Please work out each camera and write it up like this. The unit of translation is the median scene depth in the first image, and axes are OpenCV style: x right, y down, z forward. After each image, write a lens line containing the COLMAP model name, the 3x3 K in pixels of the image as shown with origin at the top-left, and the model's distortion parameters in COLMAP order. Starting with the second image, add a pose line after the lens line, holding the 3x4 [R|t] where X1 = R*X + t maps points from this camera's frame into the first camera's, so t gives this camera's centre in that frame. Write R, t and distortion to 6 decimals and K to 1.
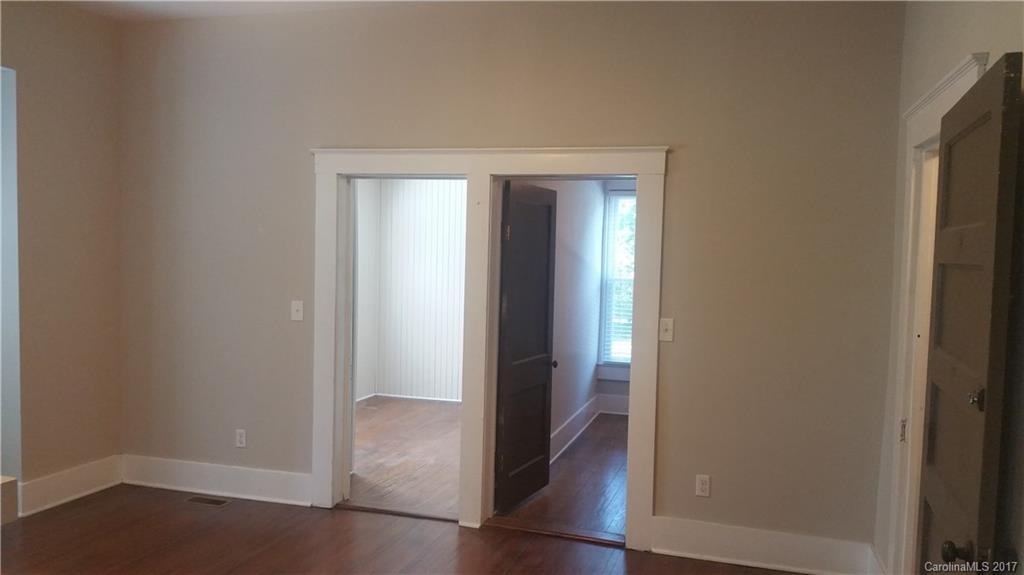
lens RADIAL K [[824.1, 0, 512.0], [0, 824.1, 287.5], [0, 0, 1]] dist [0.059342, 0.000527]
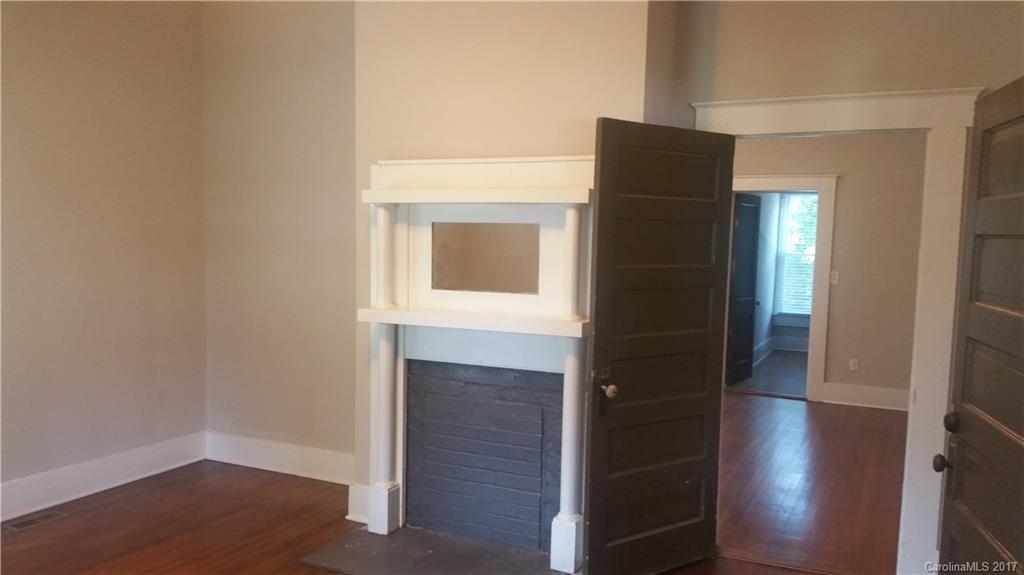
lens RADIAL K [[824.1, 0, 512.0], [0, 824.1, 287.5], [0, 0, 1]] dist [0.059342, 0.000527]
pose [[0.987558, 0.017208, -0.156314, -0.214288], [-0.013660, 0.999625, 0.023745, 0.036900], [0.156664, -0.021314, 0.987422, -0.859261]]
